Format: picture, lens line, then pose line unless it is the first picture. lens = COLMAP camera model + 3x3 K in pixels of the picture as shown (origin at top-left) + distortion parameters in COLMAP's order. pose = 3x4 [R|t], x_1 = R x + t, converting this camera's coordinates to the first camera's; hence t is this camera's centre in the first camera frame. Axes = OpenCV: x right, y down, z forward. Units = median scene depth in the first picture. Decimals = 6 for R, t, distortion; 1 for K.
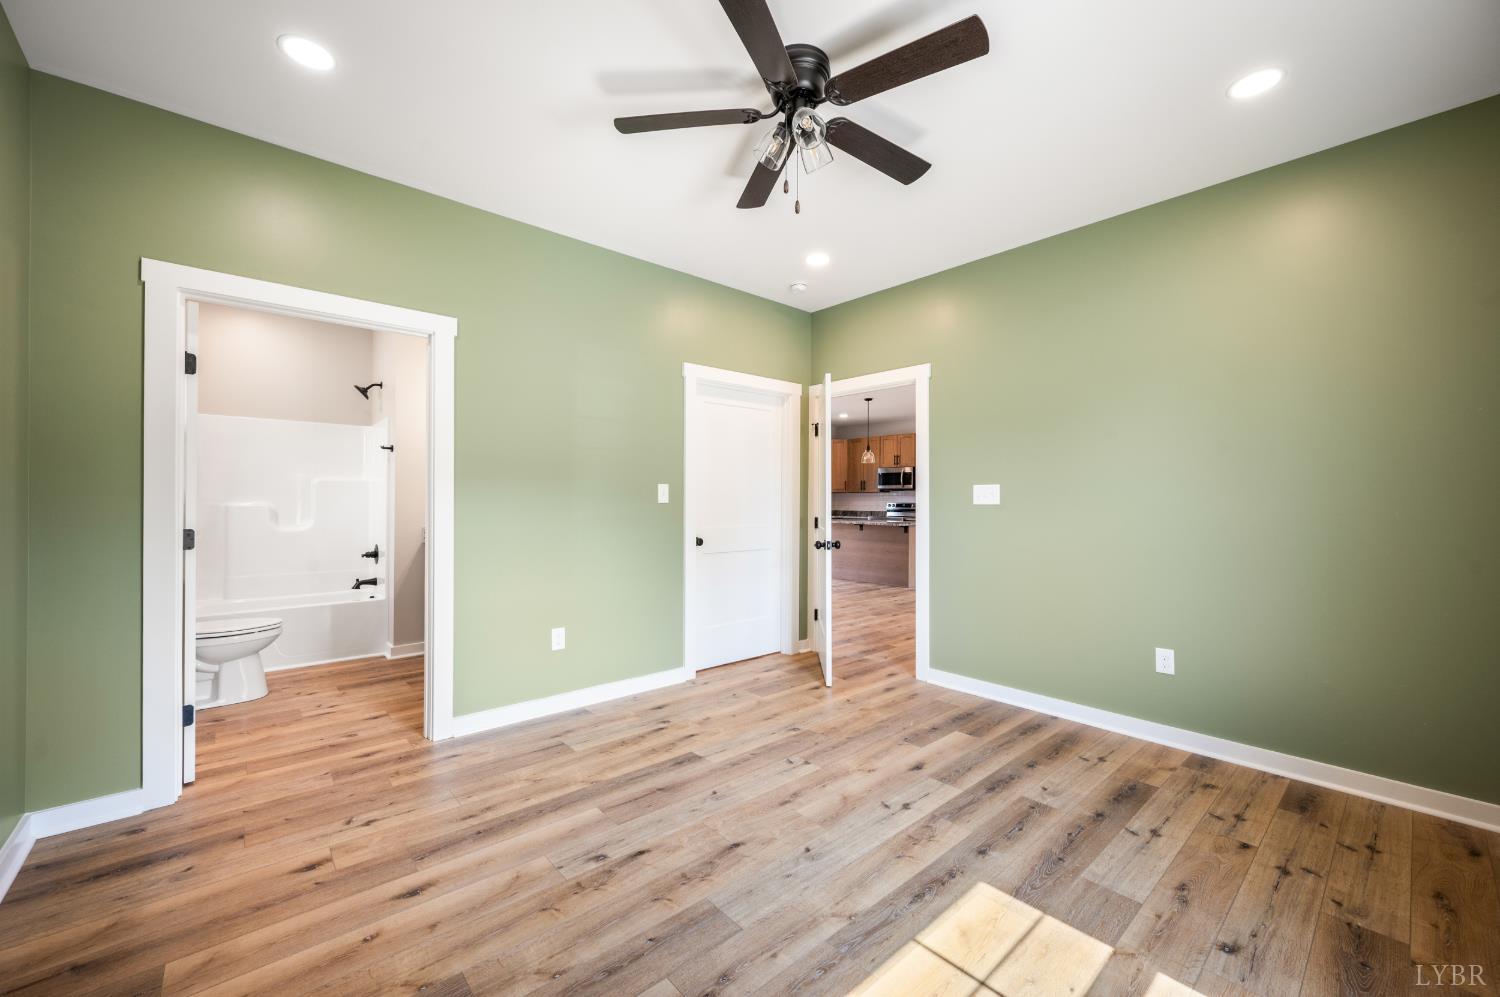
lens RADIAL K [[594.7, 0, 747.6], [0, 594.7, 496.8], [0, 0, 1]] dist [-0.001973, 0.000245]
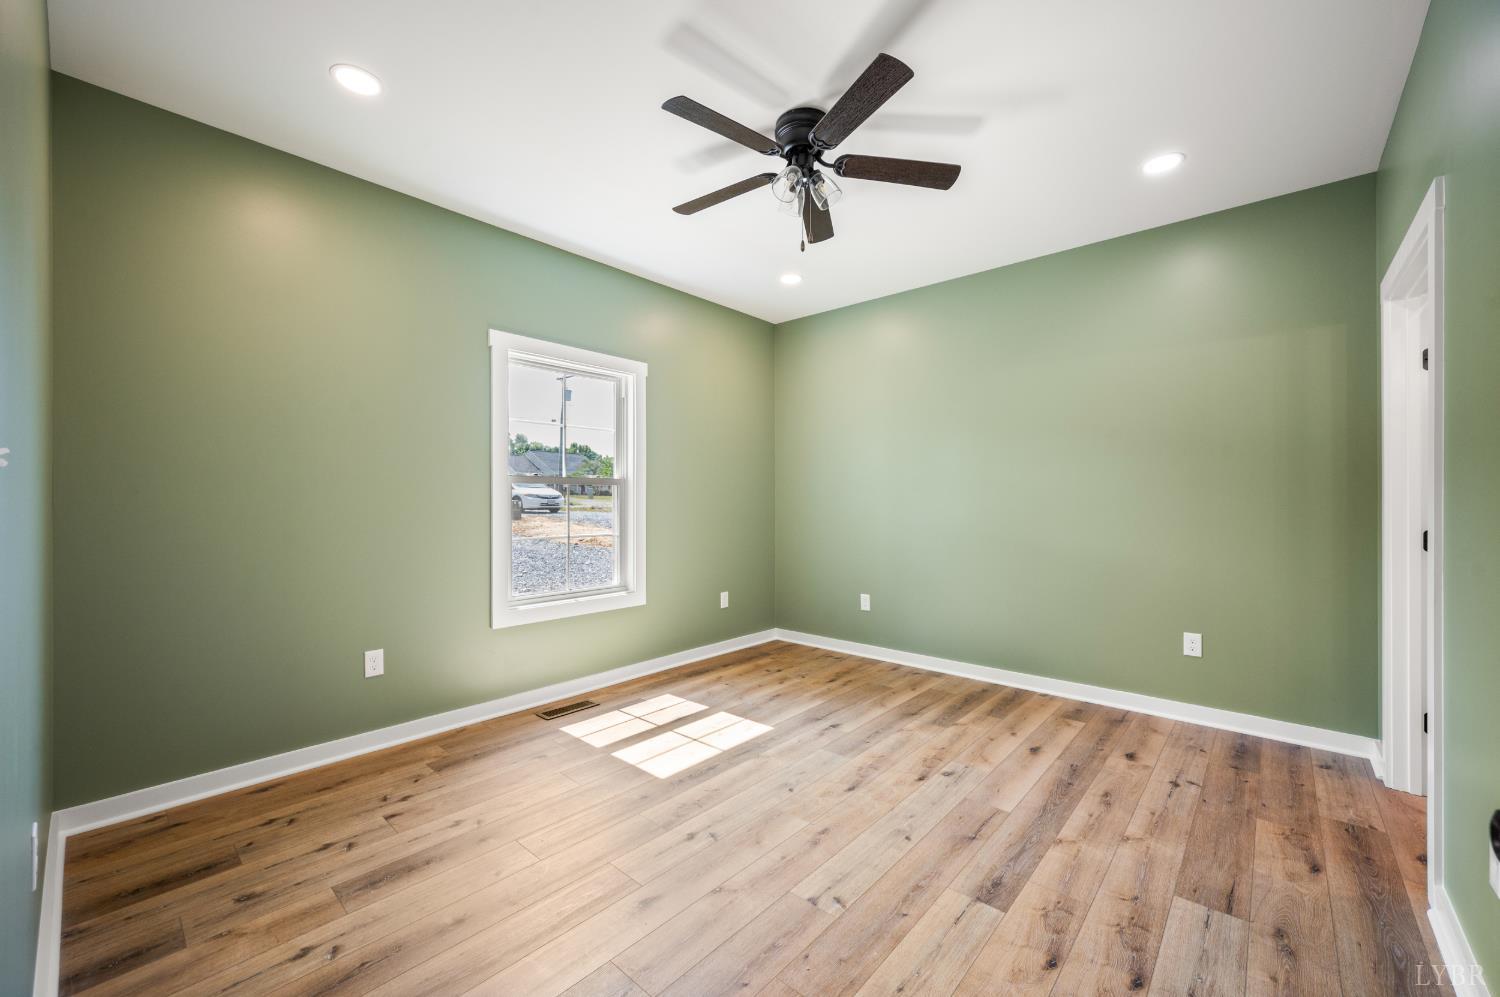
lens RADIAL K [[594.7, 0, 743.9], [0, 594.7, 492.7], [0, 0, 1]] dist [-0.001973, 0.000245]
pose [[-0.993622, -0.006325, -0.112581, 0.298115], [-0.004283, 0.999822, -0.018364, 0.016456], [0.112677, -0.017765, -0.993473, 1.956052]]
